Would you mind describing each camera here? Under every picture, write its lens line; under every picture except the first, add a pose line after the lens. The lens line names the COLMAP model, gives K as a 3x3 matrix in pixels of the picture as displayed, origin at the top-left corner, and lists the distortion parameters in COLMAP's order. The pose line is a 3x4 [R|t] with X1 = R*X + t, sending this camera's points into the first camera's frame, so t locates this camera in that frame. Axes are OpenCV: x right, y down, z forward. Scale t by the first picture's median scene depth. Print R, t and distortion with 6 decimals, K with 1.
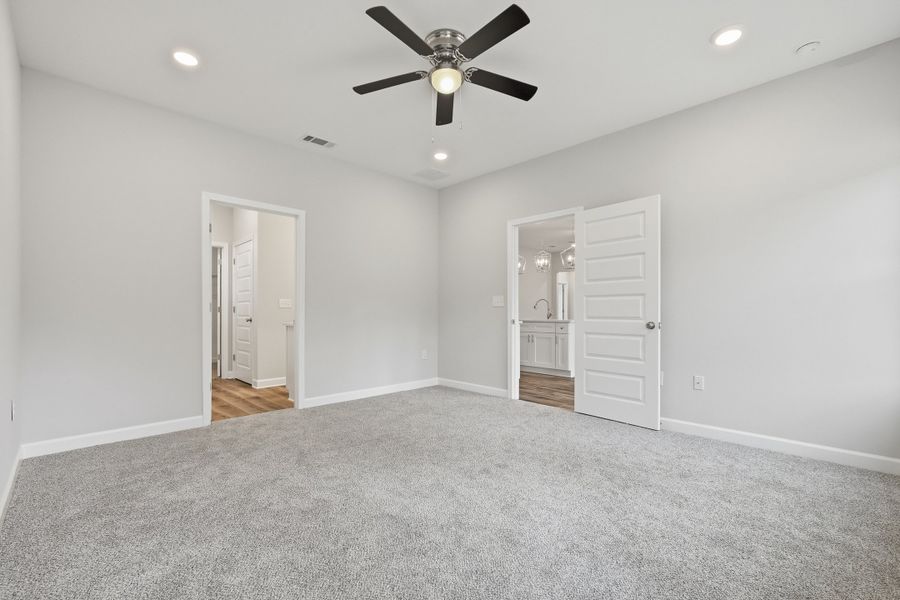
lens RADIAL K [[382.0, 0, 452.6], [0, 382.0, 309.4], [0, 0, 1]] dist [-0.001326, 0.000524]
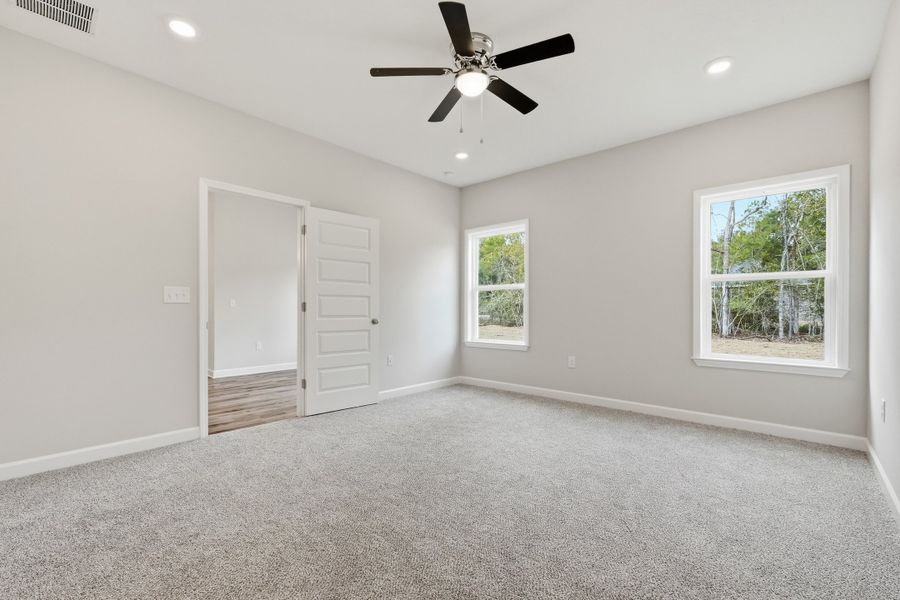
lens RADIAL K [[382.0, 0, 452.6], [0, 382.0, 309.4], [0, 0, 1]] dist [-0.001326, 0.000524]
pose [[-0.039053, 0.000669, 0.999237, -0.738773], [-0.005831, 0.999983, -0.000898, 0.001848], [-0.999220, -0.005862, -0.039049, 0.778644]]
